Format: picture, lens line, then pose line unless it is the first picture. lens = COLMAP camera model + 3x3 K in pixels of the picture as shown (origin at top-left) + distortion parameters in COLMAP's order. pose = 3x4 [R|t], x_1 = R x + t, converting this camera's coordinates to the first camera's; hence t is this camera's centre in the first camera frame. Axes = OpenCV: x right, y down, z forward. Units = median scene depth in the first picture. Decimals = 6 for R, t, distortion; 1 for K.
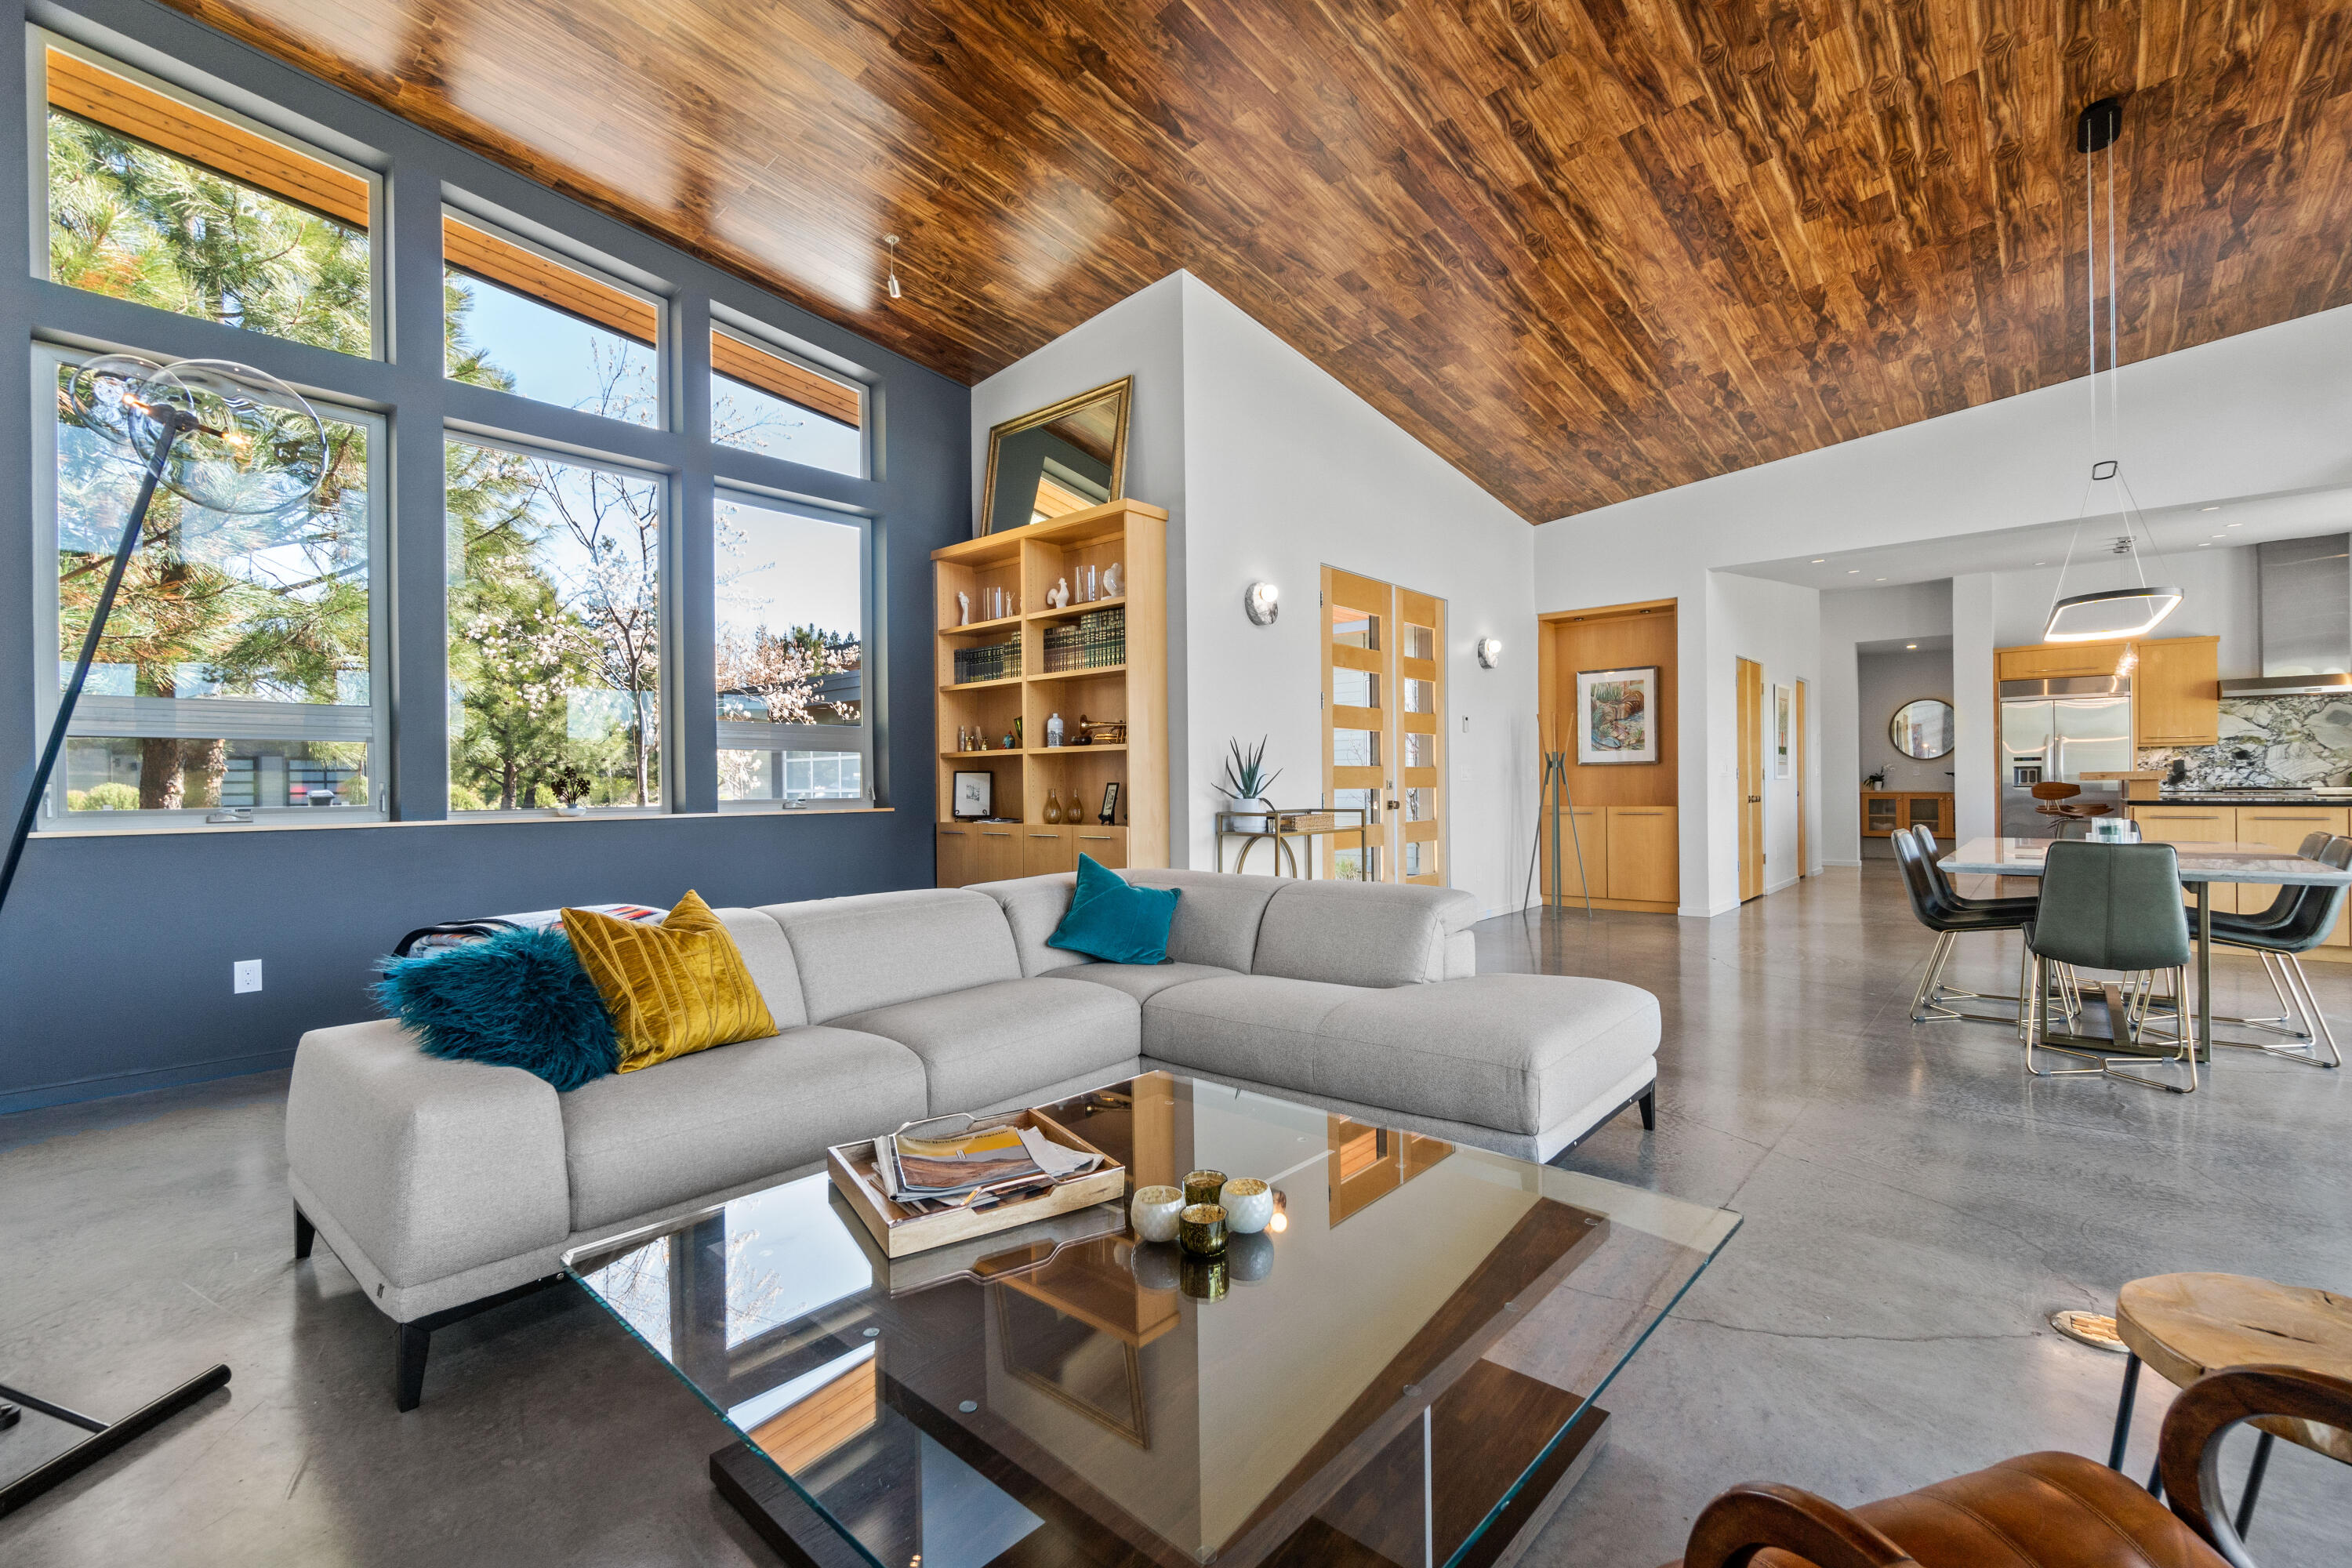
lens RADIAL K [[1019.7, 0, 1194.8], [0, 1019.7, 783.2], [0, 0, 1]] dist [-0.001044, 0.000124]
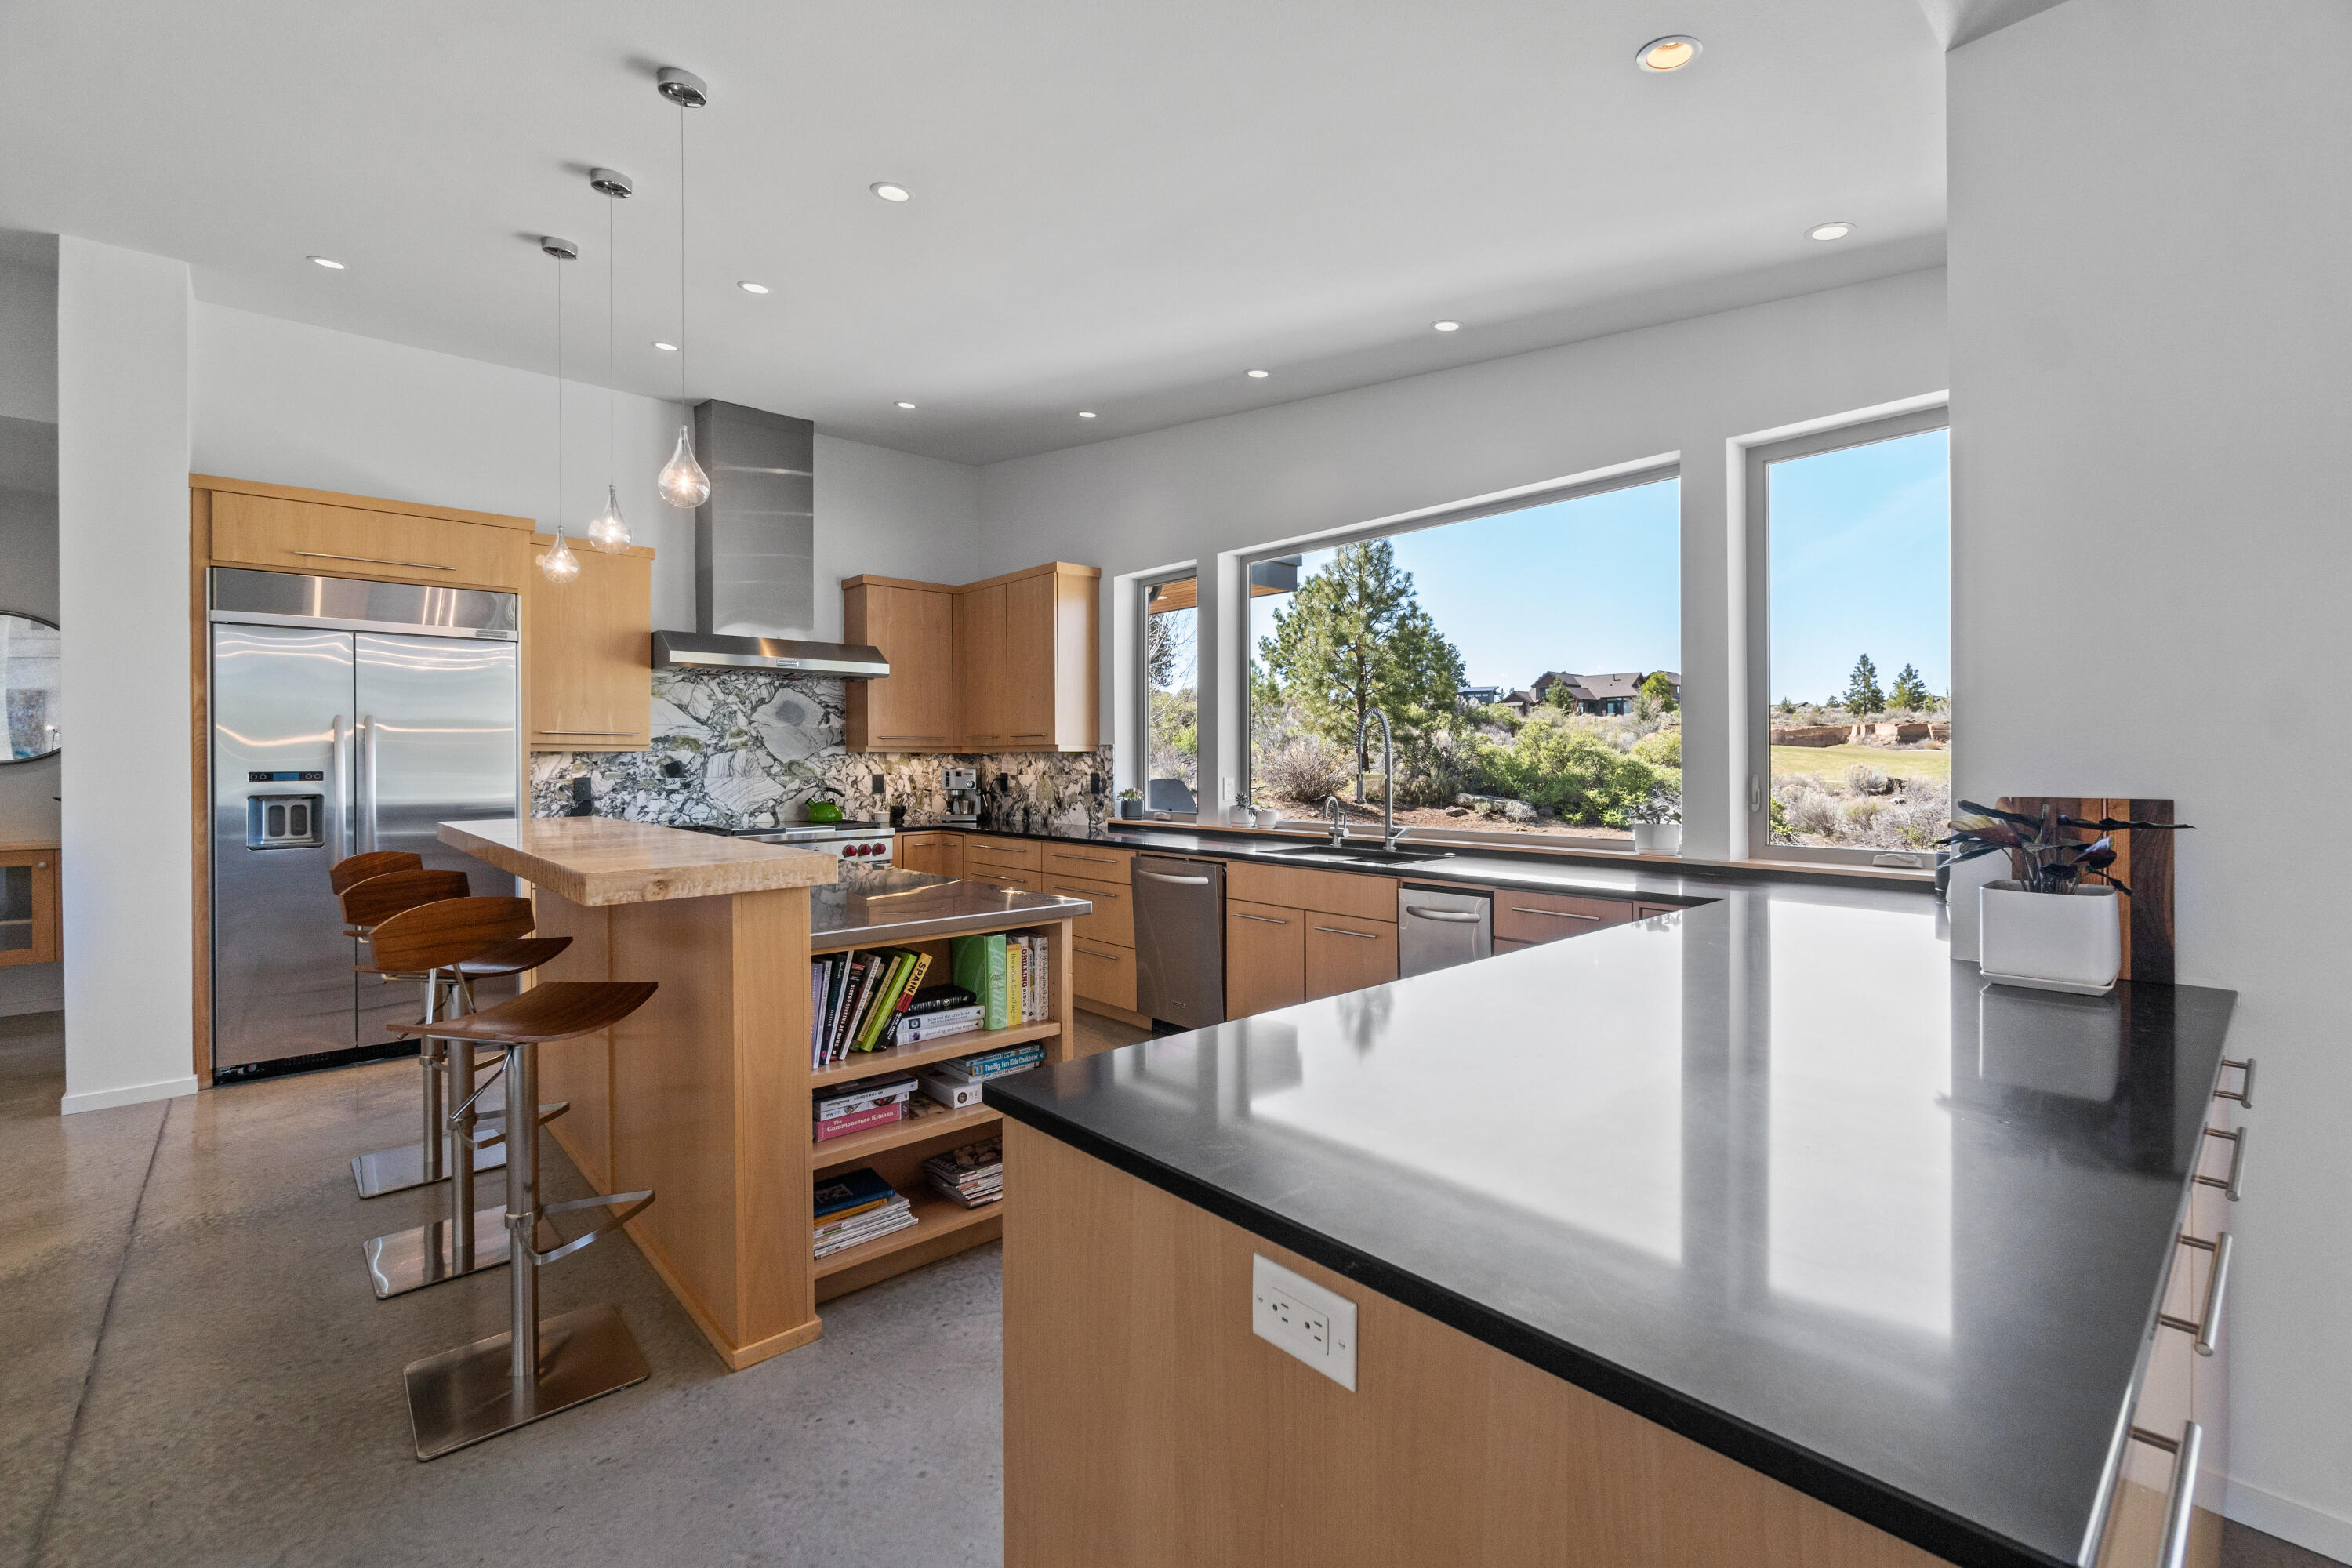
lens RADIAL K [[1012.9, 0, 1191.8], [0, 1012.9, 760.5], [0, 0, 1]] dist [-0.001981, 0.000021]
pose [[0.119889, 0.007727, 0.992757, 0.515667], [0.000964, 0.999968, -0.007900, -0.028703], [-0.992787, 0.001904, 0.119878, 0.662141]]
